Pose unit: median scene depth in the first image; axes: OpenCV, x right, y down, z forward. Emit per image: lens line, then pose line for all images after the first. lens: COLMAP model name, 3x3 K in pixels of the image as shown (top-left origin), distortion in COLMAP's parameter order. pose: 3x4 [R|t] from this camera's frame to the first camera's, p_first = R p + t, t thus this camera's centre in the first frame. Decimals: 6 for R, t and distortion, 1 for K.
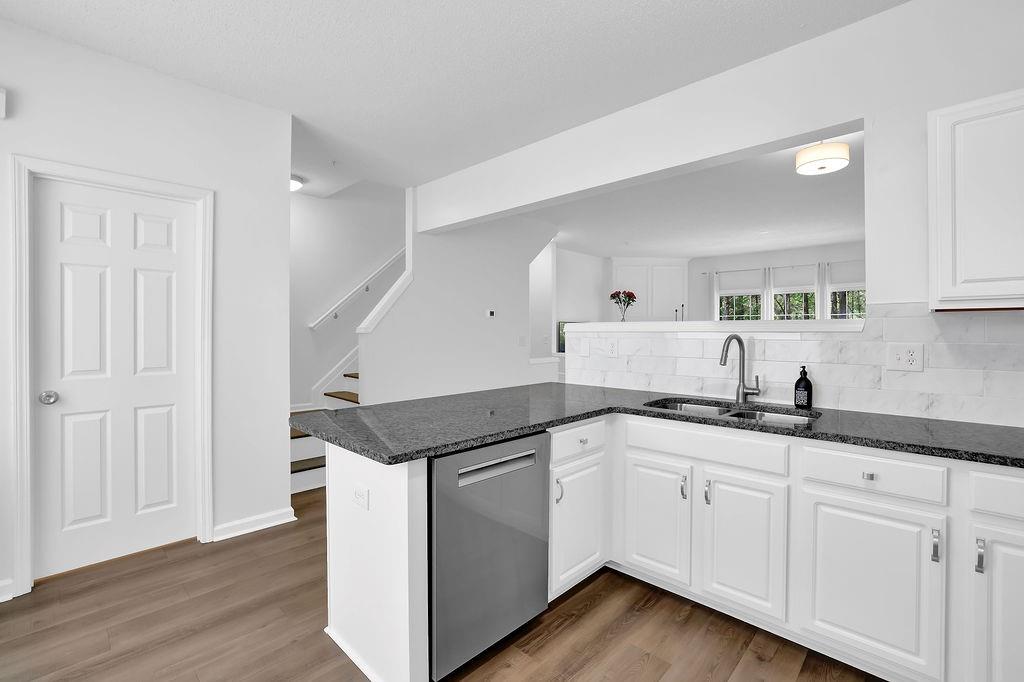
lens RADIAL K [[453.8, 0, 507.4], [0, 453.8, 334.8], [0, 0, 1]] dist [-0.016341, 0.000283]
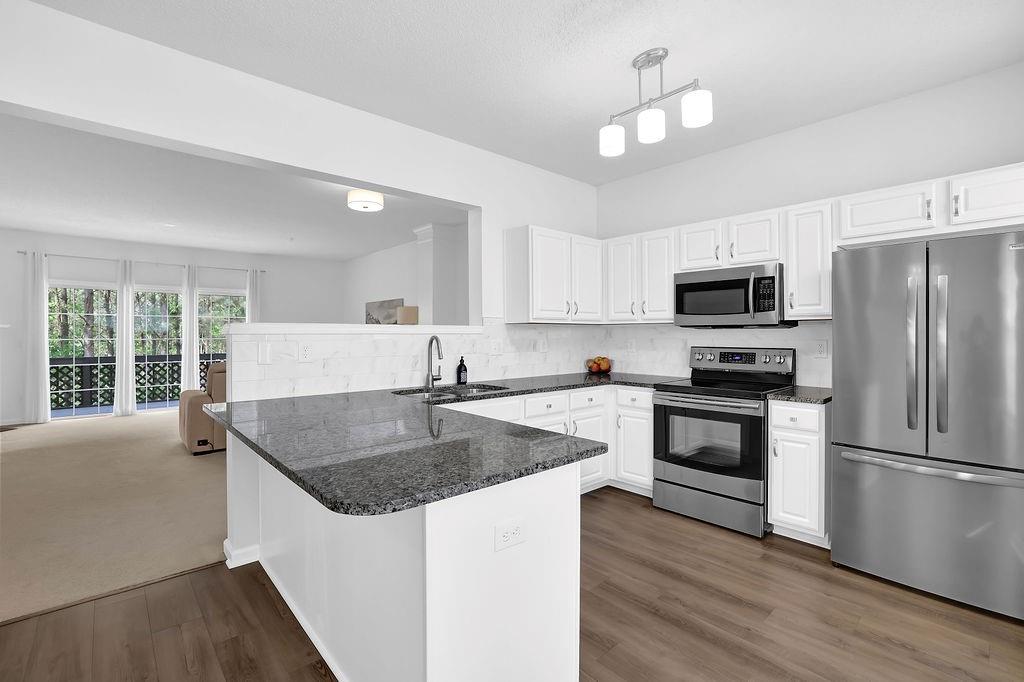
lens RADIAL K [[456.5, 0, 513.8], [0, 456.5, 338.4], [0, 0, 1]] dist [-0.014762, -0.000289]
pose [[0.072570, -0.009955, 0.997314, -0.862236], [0.006908, 0.999931, 0.009478, -0.004606], [-0.997339, 0.006201, 0.072634, 0.707799]]
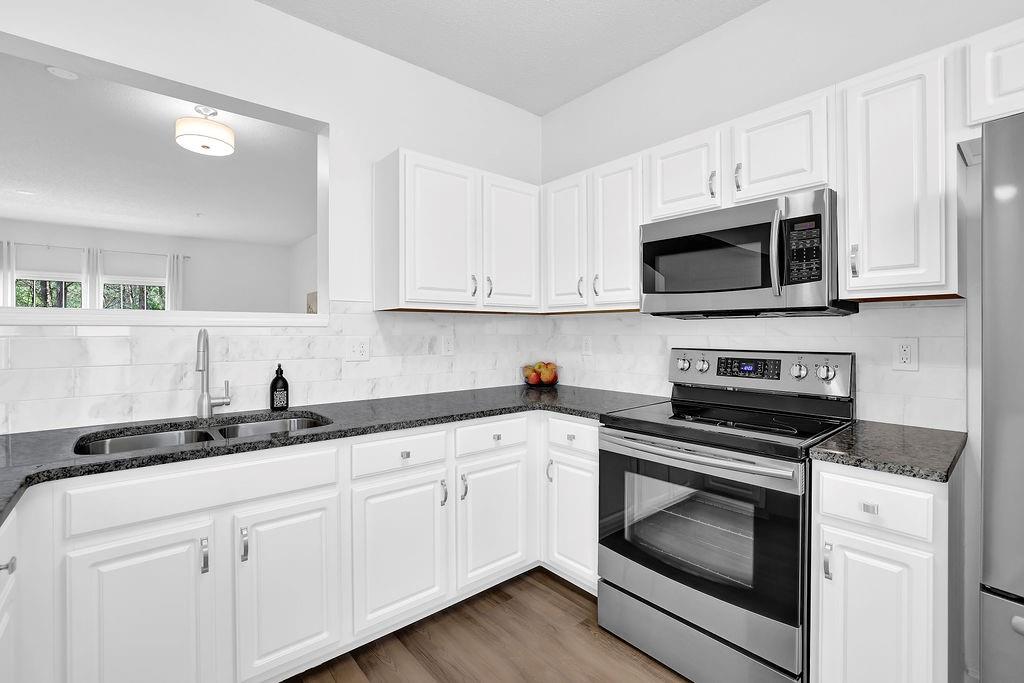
lens RADIAL K [[453.8, 0, 507.4], [0, 453.8, 335.3], [0, 0, 1]] dist [-0.016341, 0.000283]
pose [[0.105775, -0.008895, 0.994350, -0.201517], [0.006443, 0.999945, 0.008260, 0.006623], [-0.994369, 0.005533, 0.105826, 0.440275]]
